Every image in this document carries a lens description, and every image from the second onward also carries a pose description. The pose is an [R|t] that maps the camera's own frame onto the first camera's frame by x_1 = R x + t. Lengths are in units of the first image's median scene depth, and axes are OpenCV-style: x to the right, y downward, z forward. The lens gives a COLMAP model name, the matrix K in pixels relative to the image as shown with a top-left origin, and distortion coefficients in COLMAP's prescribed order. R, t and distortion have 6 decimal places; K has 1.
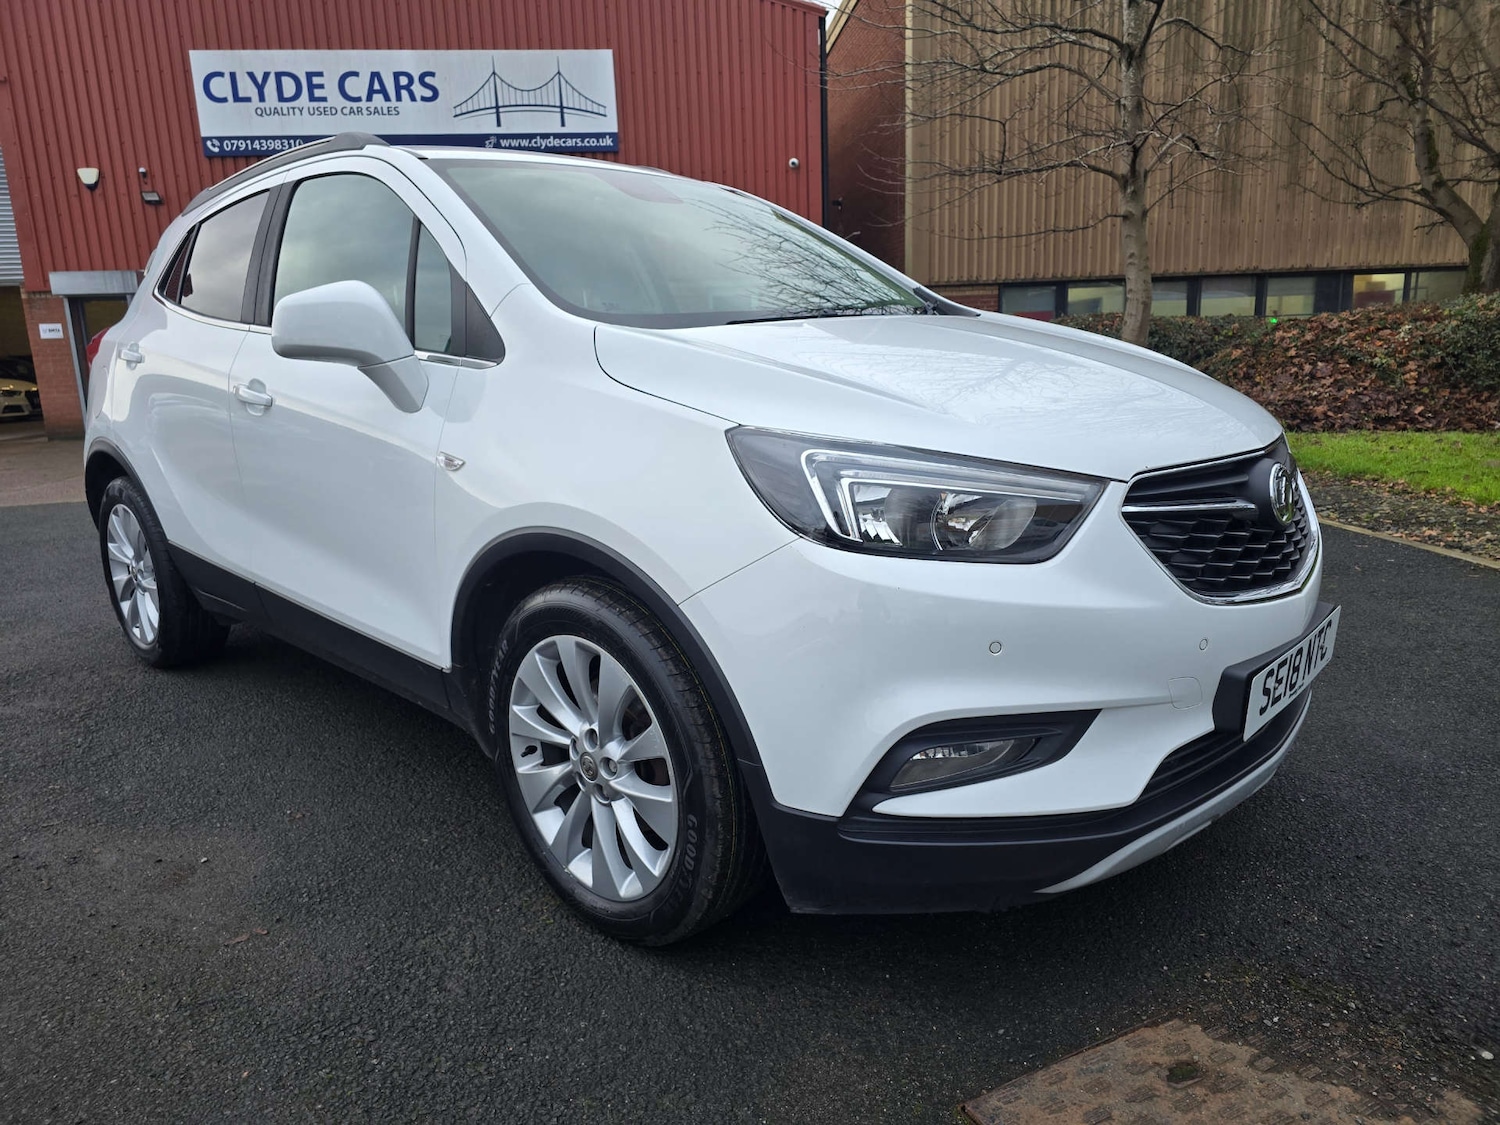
lens RADIAL K [[1005.8, 0, 744.2], [0, 1005.8, 559.9], [0, 0, 1]] dist [0.058714, -0.046941]
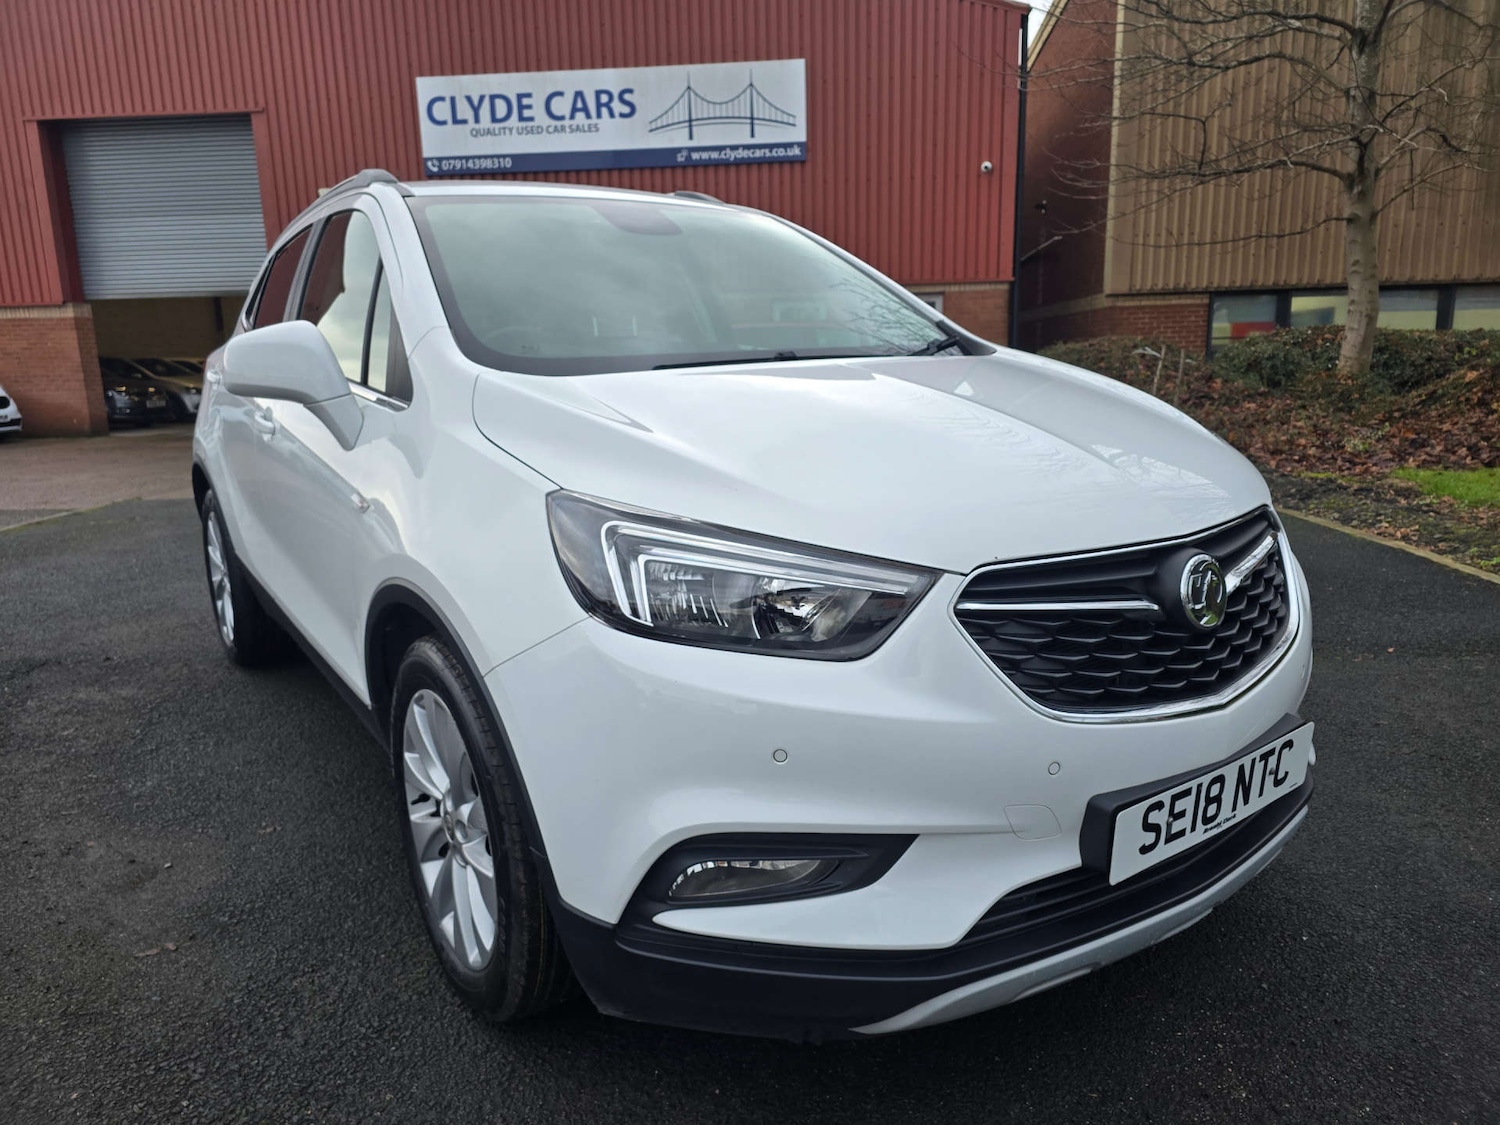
lens RADIAL K [[1005.8, 0, 749.3], [0, 1005.8, 564.9], [0, 0, 1]] dist [0.058714, -0.046941]
pose [[0.979554, 0.054307, -0.193711, 0.052792], [-0.054155, 0.998514, 0.006080, -0.011788], [0.193753, 0.004535, 0.981040, 0.016557]]
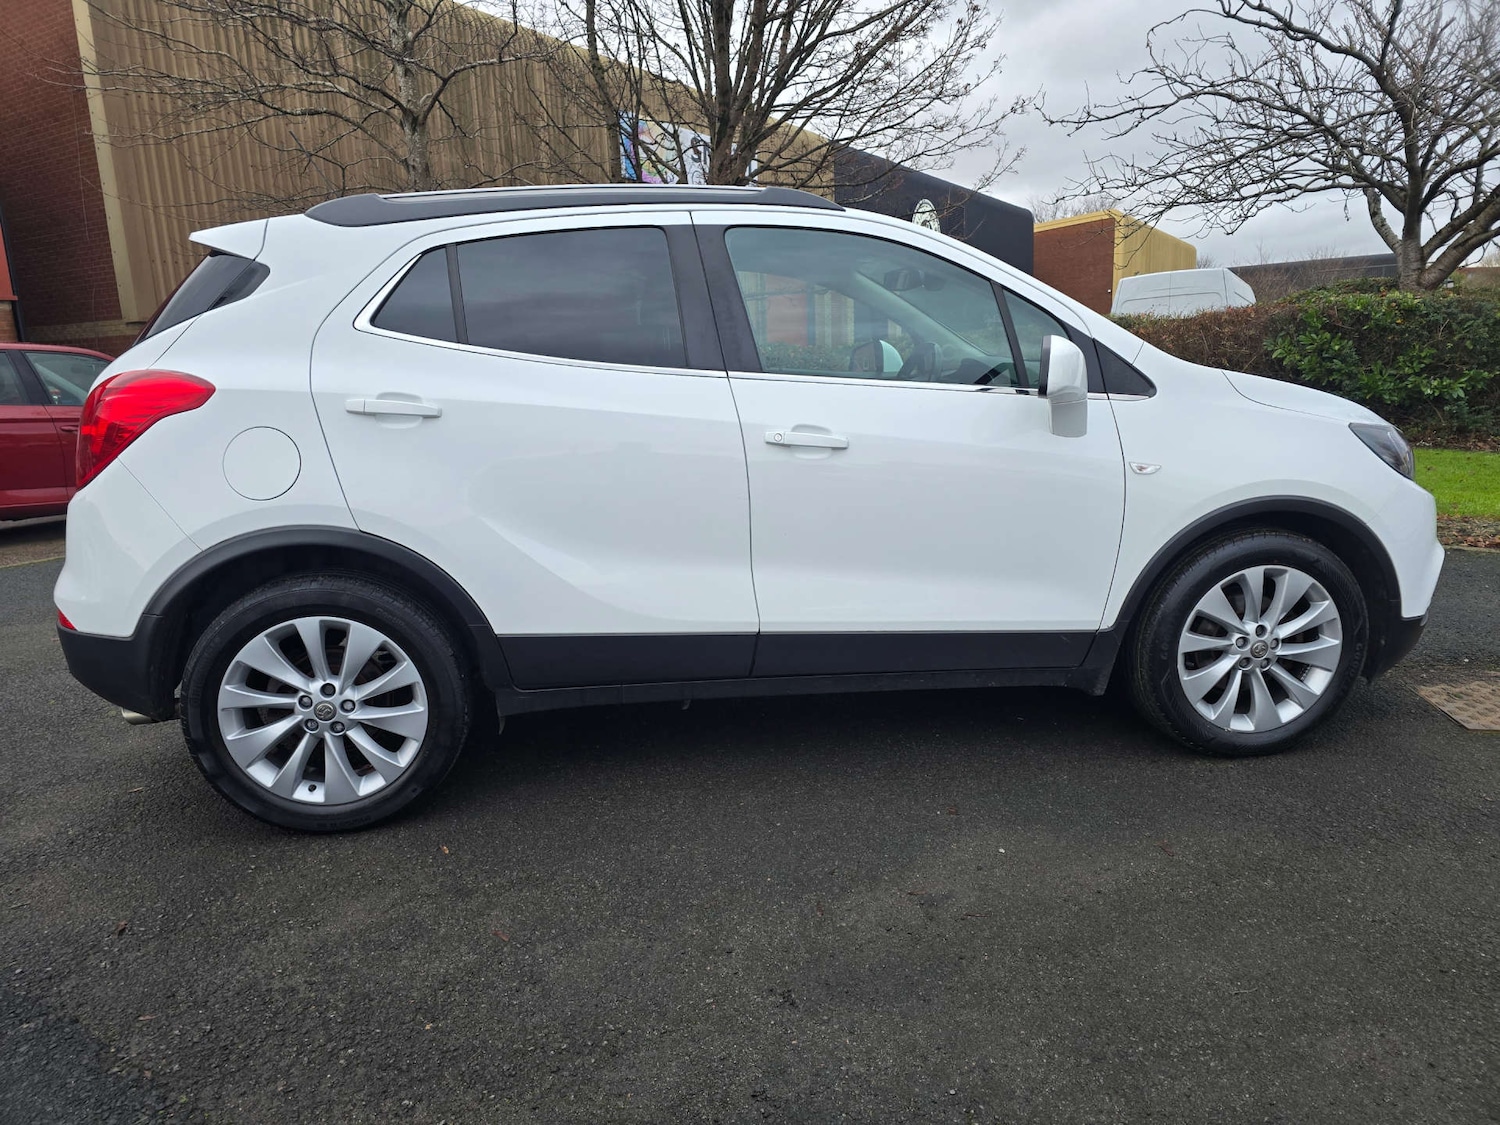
lens RADIAL K [[1005.8, 0, 757.3], [0, 1005.8, 567.8], [0, 0, 1]] dist [0.058714, -0.046941]
pose [[0.619681, -0.146424, 0.771075, -0.317015], [0.173499, 0.983694, 0.047365, -0.022341], [-0.765437, 0.104430, 0.634981, 0.100625]]
